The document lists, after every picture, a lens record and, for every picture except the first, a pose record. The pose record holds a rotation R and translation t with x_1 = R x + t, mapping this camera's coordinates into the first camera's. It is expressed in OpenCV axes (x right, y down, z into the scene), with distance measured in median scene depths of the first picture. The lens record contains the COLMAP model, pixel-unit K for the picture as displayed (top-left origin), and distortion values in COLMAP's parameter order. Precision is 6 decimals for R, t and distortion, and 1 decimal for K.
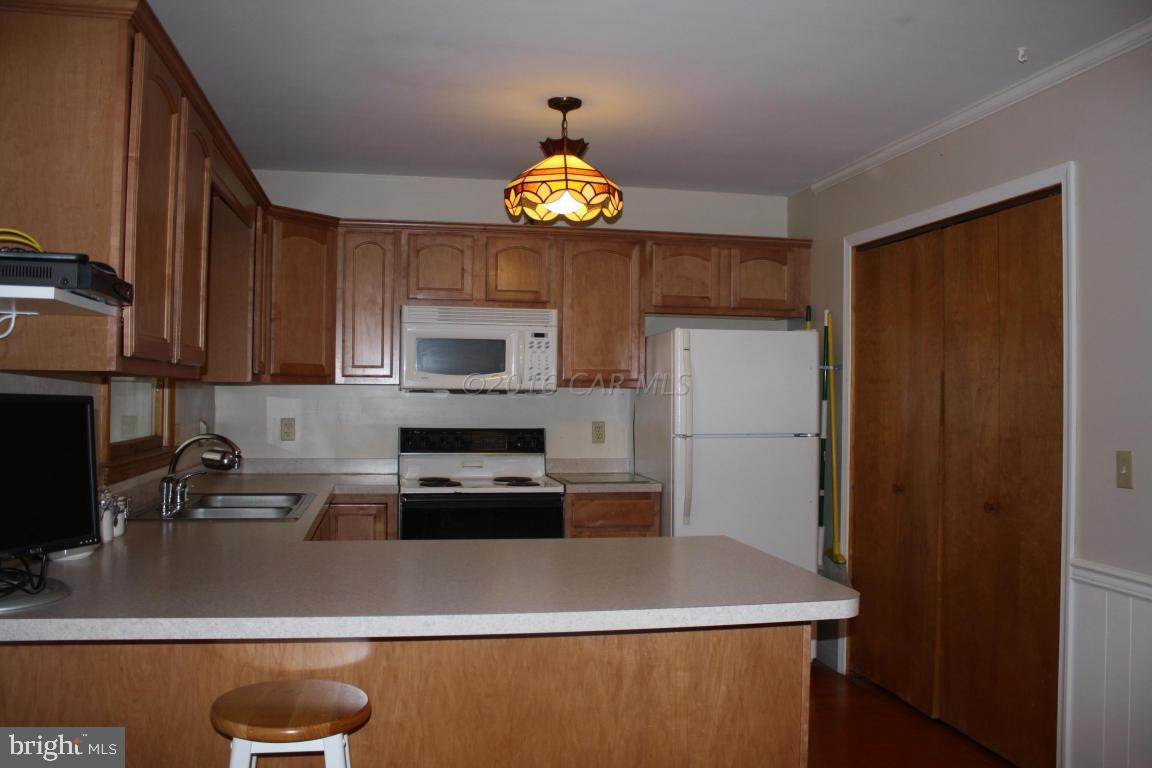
lens RADIAL K [[948.5, 0, 582.5], [0, 948.5, 384.3], [0, 0, 1]] dist [-0.132926, 0.079106]
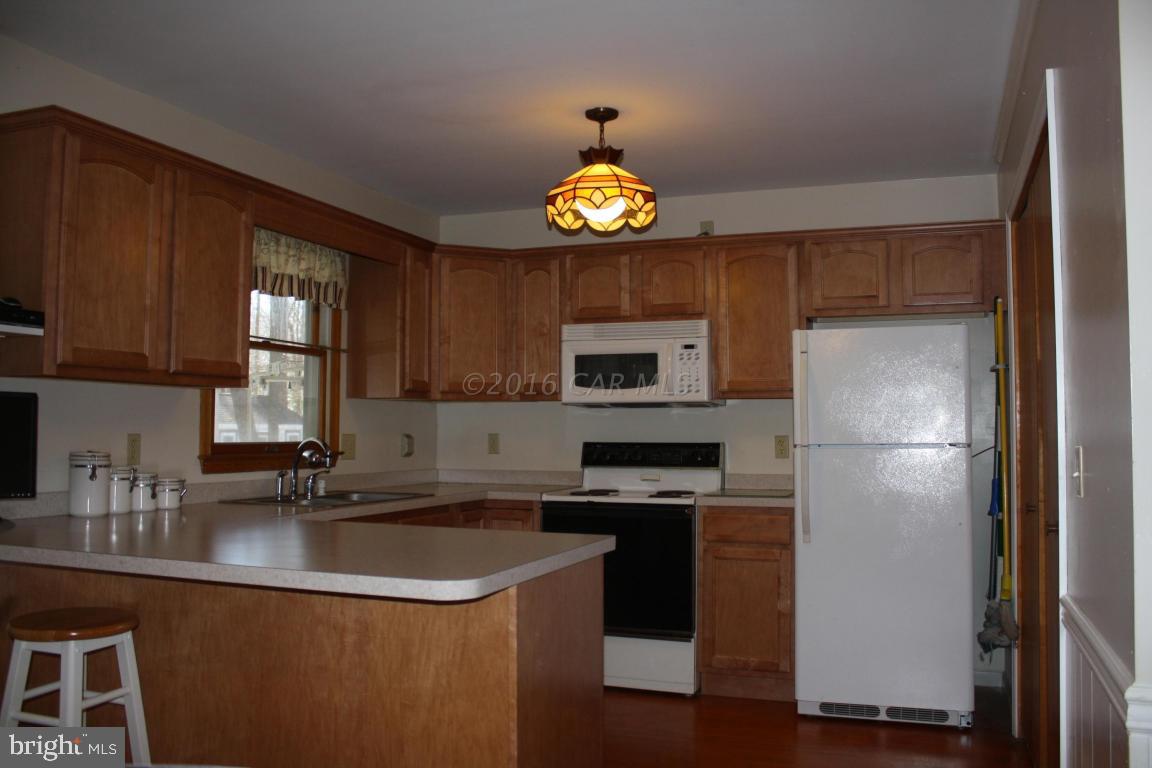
lens RADIAL K [[948.5, 0, 586.9], [0, 948.5, 384.0], [0, 0, 1]] dist [-0.132926, 0.079106]
pose [[0.854313, -0.033994, -0.518647, 0.485916], [0.012776, 0.998931, -0.044429, 0.038629], [0.519603, 0.031330, 0.853833, 0.128605]]
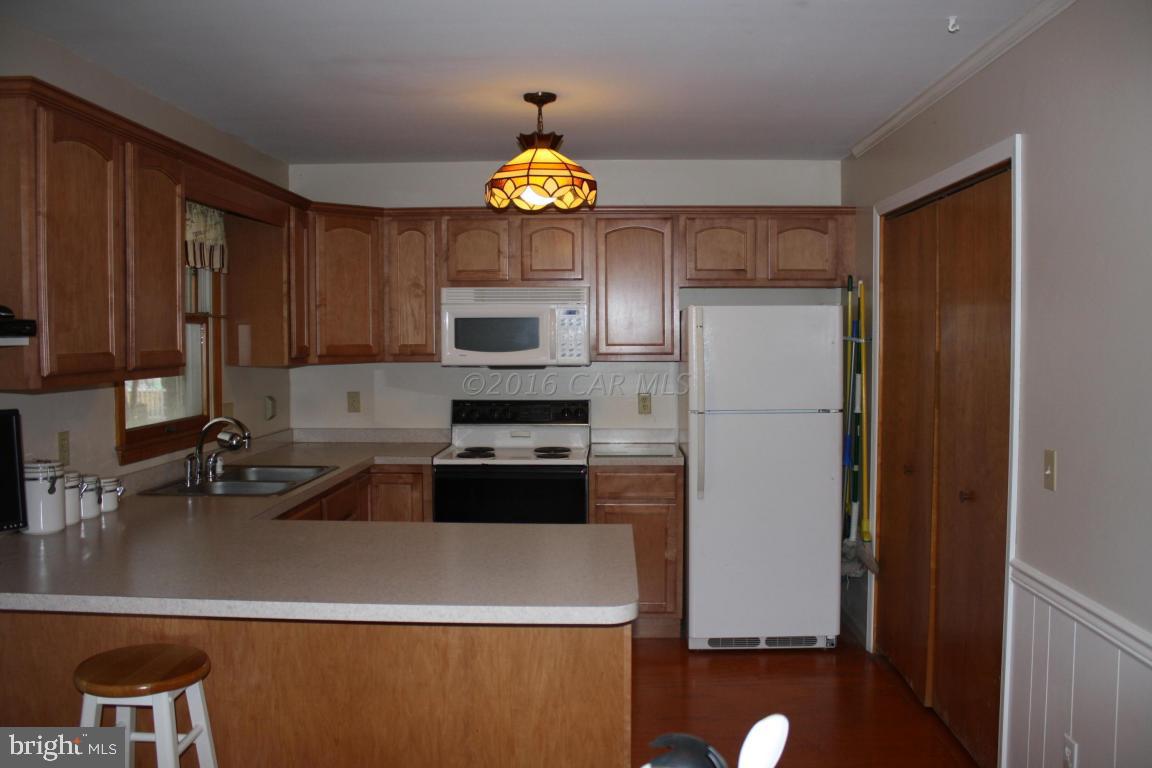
lens RADIAL K [[948.5, 0, 583.3], [0, 948.5, 382.3], [0, 0, 1]] dist [-0.132926, 0.079106]
pose [[0.974792, -0.002284, -0.223102, 0.257129], [0.014998, 0.998356, 0.055313, -0.042235], [0.222609, -0.057265, 0.973224, -0.013457]]
